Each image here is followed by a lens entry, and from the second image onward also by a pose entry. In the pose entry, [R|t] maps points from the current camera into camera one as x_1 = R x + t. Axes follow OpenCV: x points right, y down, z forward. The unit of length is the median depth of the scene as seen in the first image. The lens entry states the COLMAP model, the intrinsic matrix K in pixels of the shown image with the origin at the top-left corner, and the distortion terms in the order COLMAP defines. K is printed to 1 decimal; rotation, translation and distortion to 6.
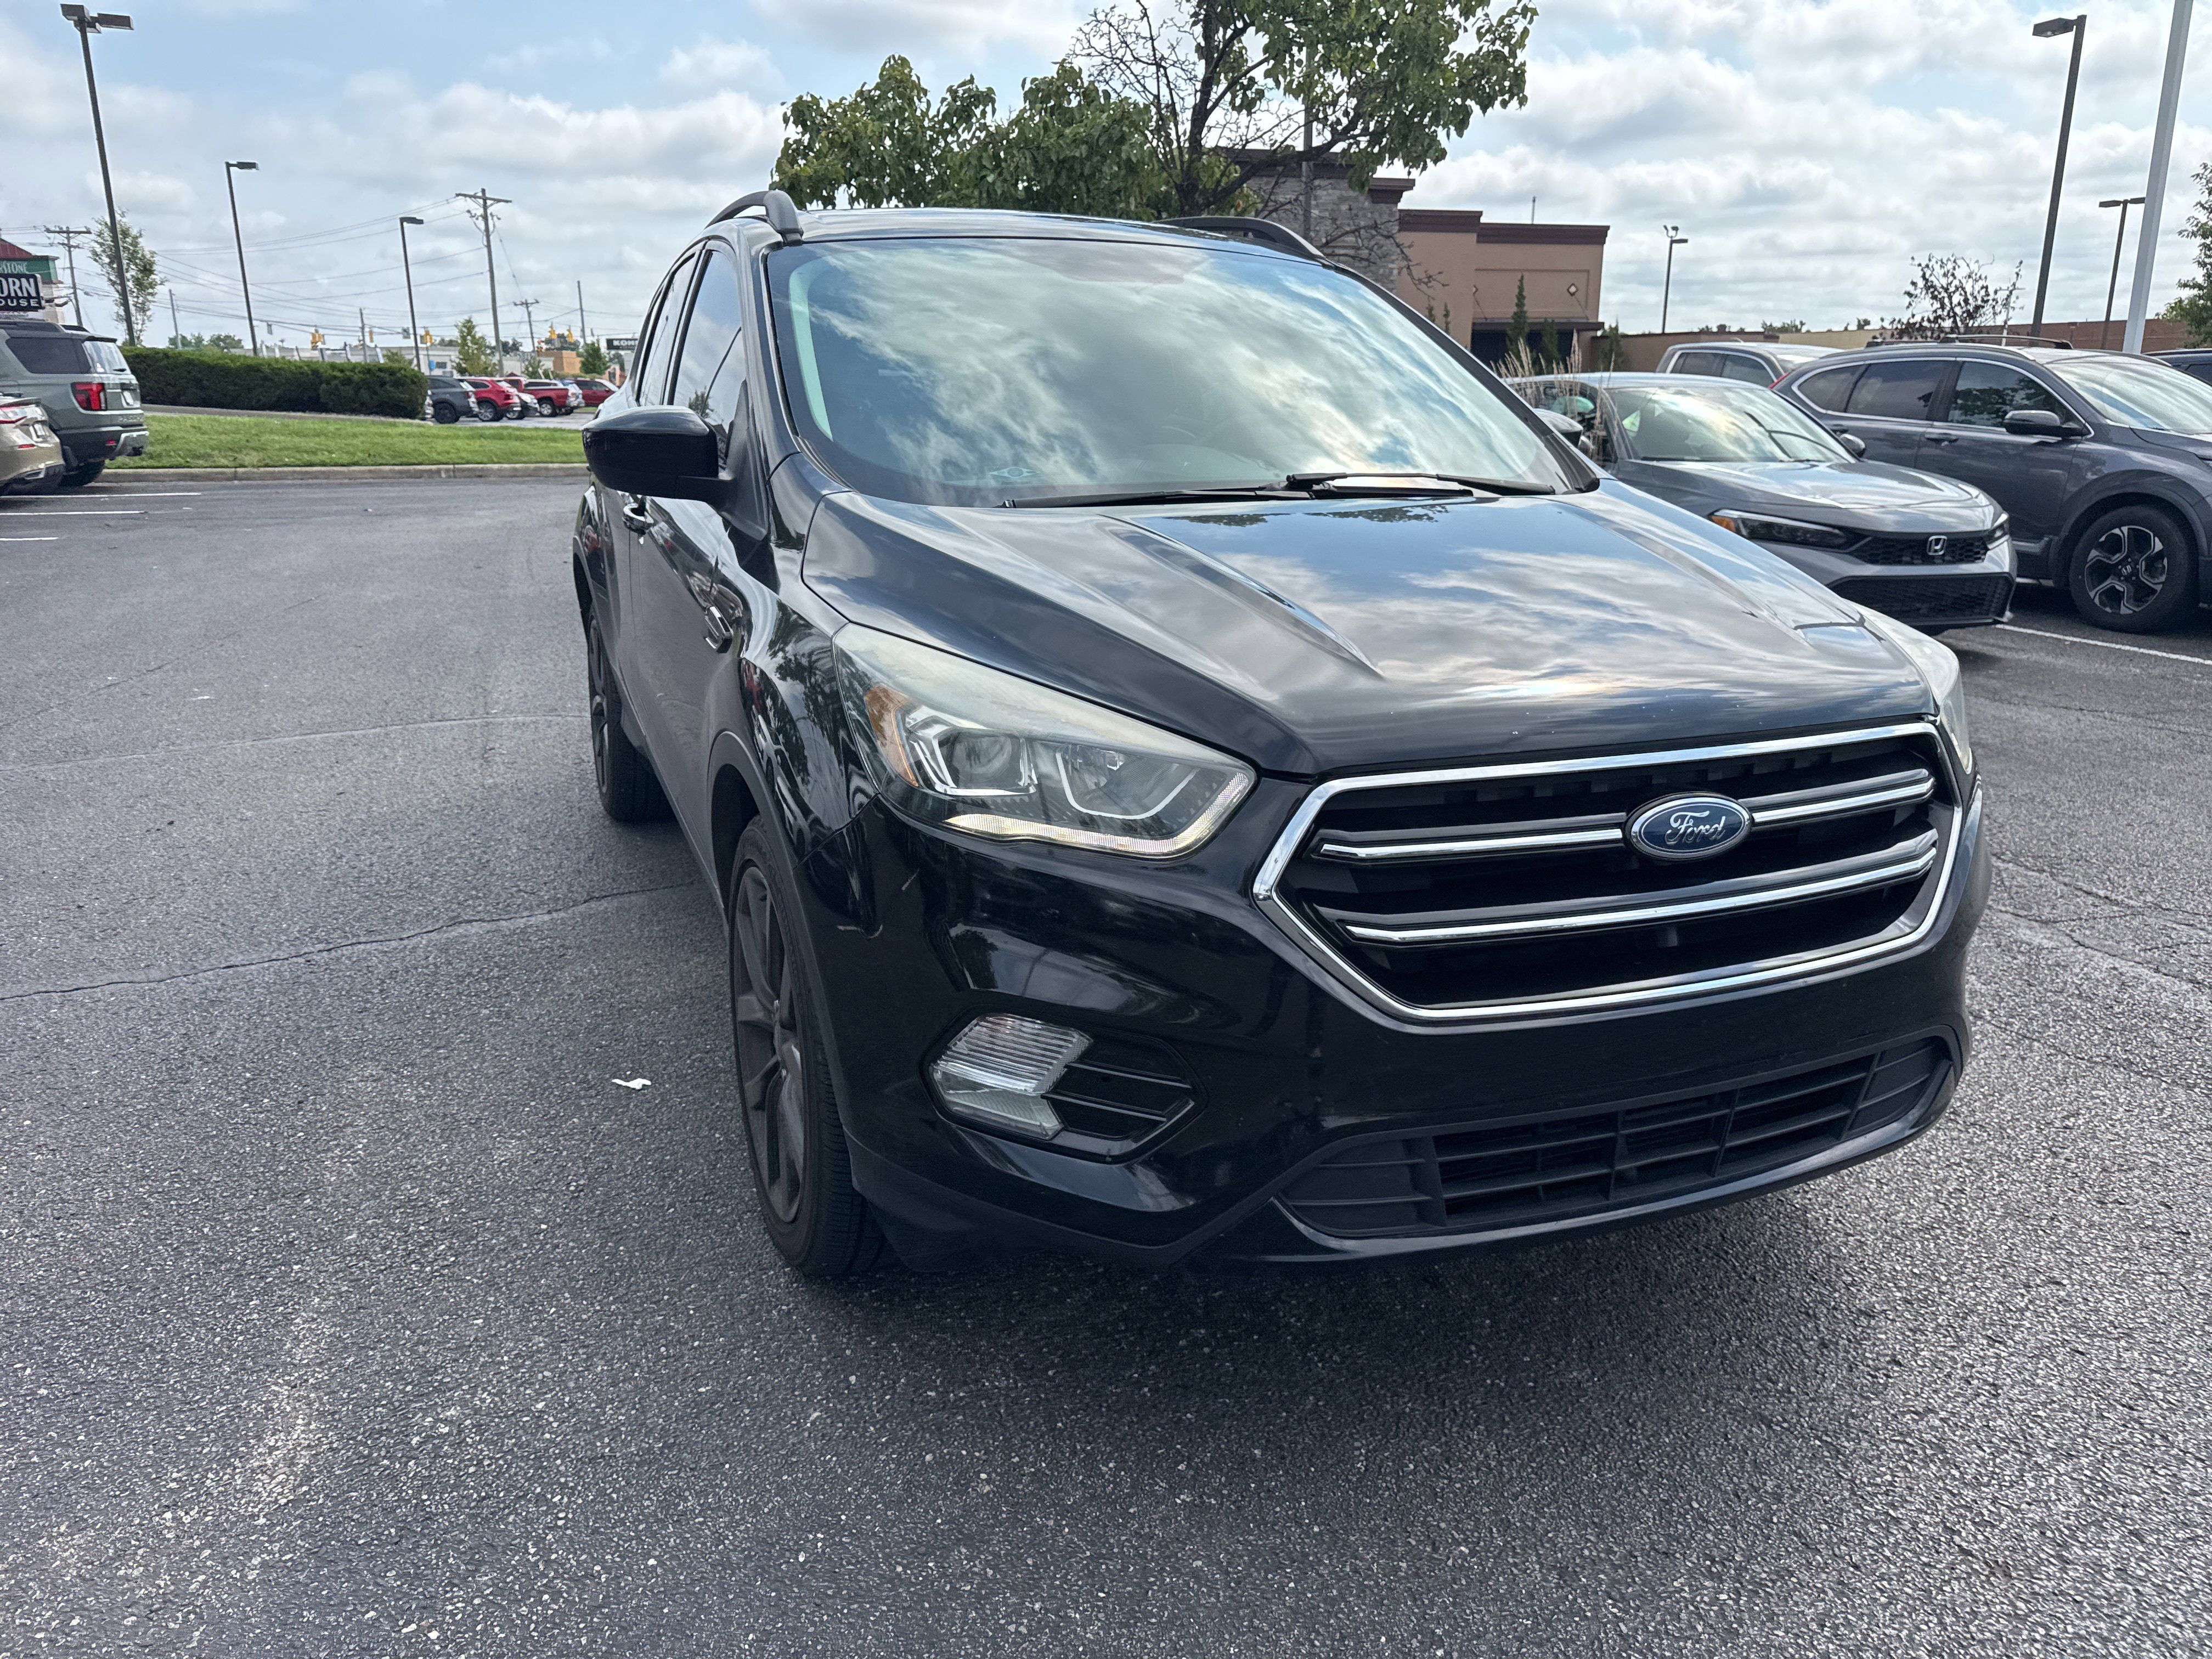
lens RADIAL K [[1571.0, 0, 1112.5], [0, 1571.0, 820.6], [0, 0, 1]] dist [0.013061, -0.016893]
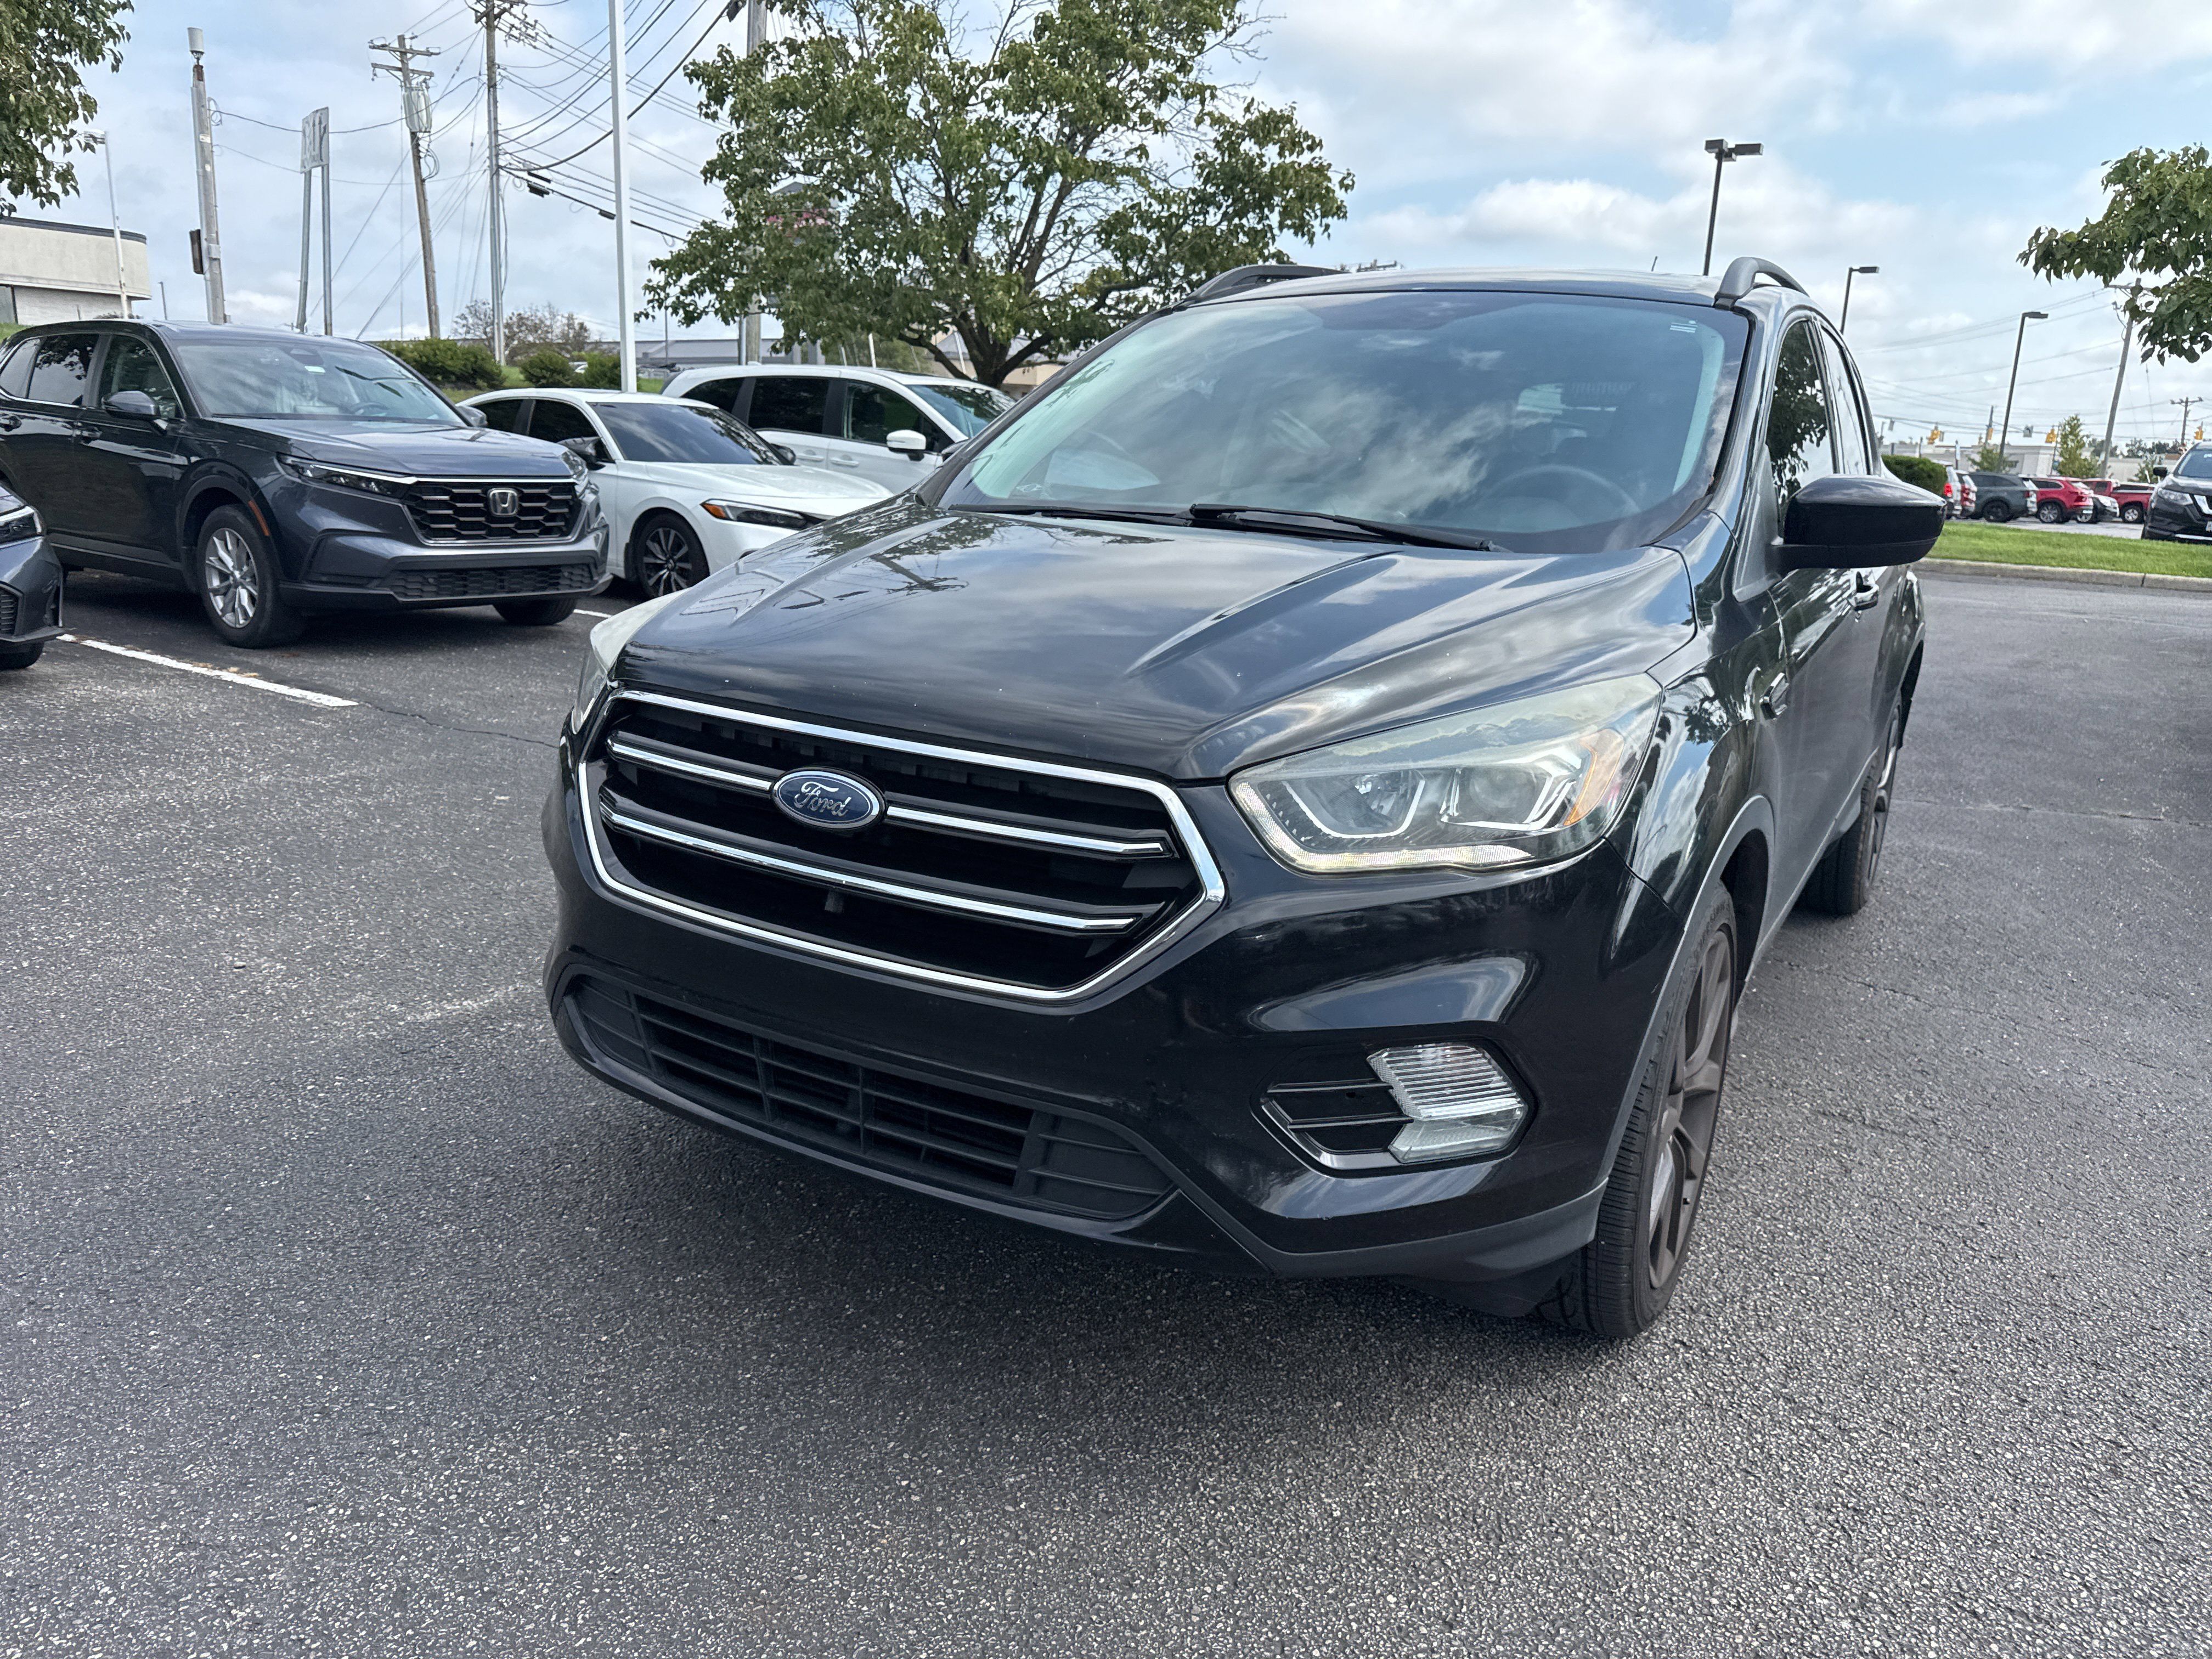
lens RADIAL K [[1570.7, 0, 1114.0], [0, 1570.7, 835.7], [0, 0, 1]] dist [0.012169, -0.015672]
pose [[0.591827, 0.215330, -0.776772, 0.637296], [-0.252962, 0.964591, 0.074662, -0.049193], [0.765344, 0.152307, 0.625341, 0.233286]]
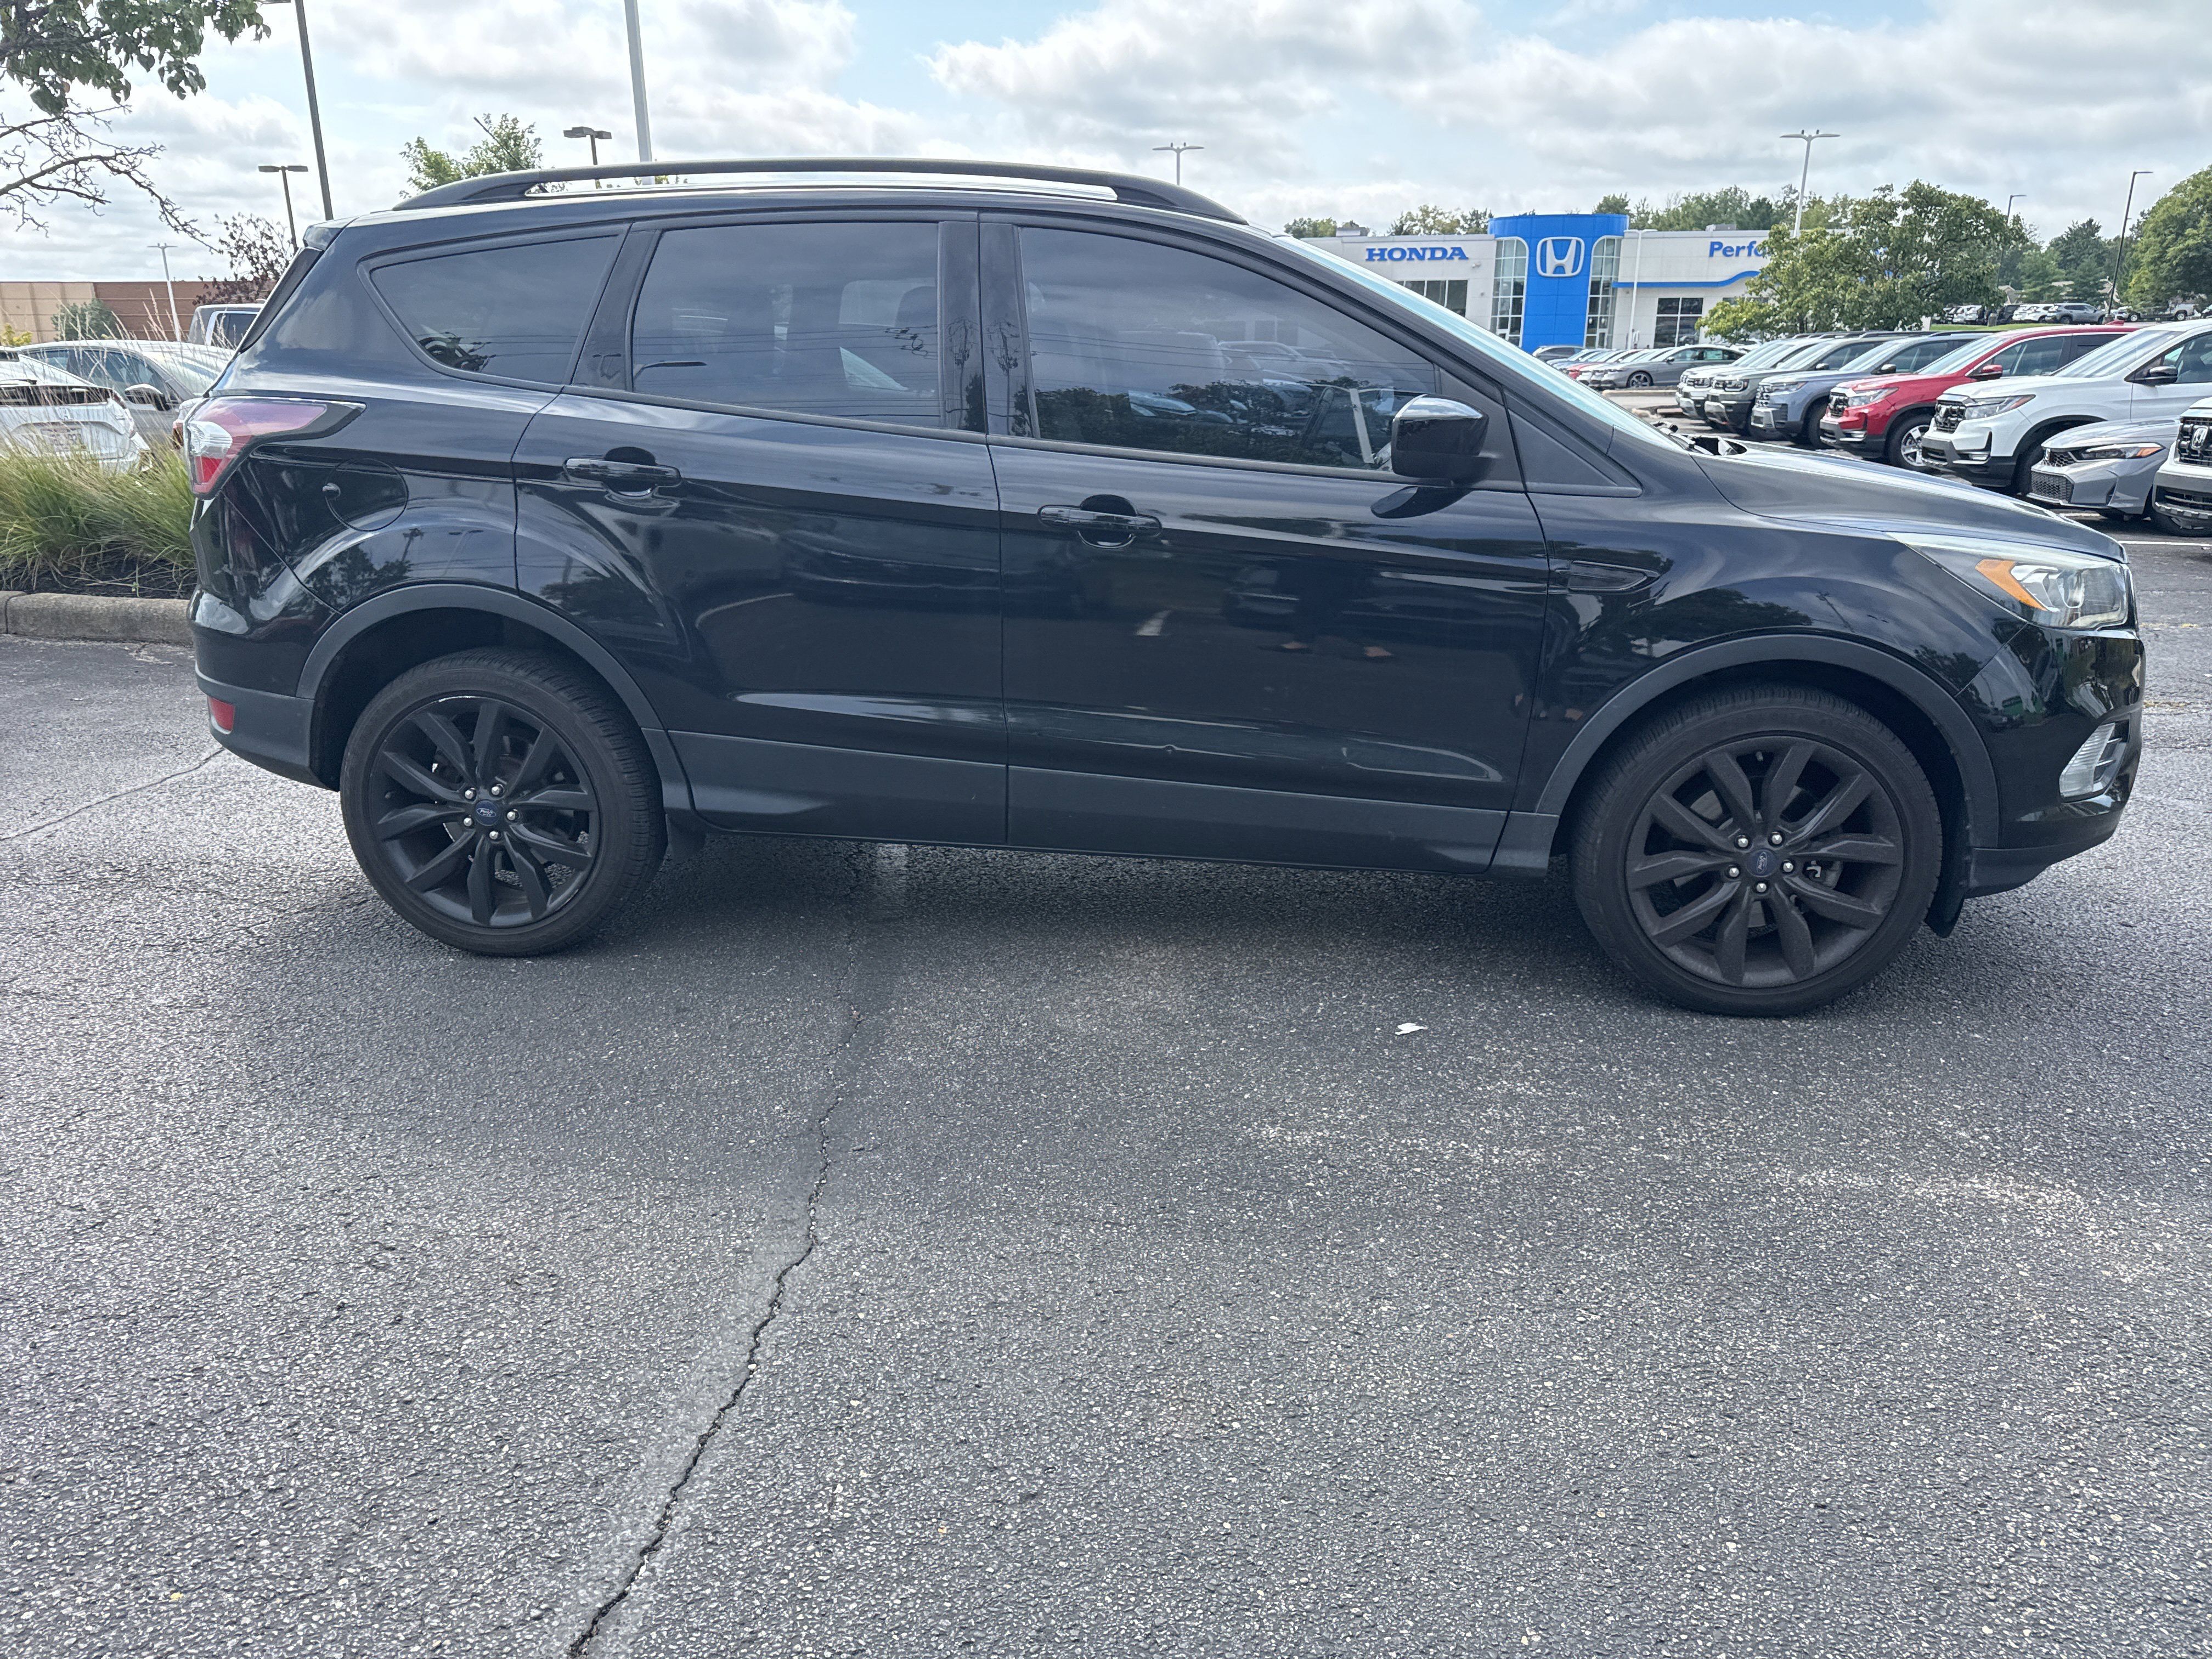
lens RADIAL K [[1573.3, 0, 1116.1], [0, 1573.3, 819.4], [0, 0, 1]] dist [0.016378, -0.018129]
pose [[0.490487, -0.251100, 0.834488, -1.014364], [0.231925, 0.960666, 0.152749, -0.144936], [-0.840020, 0.118618, 0.529431, 0.471786]]
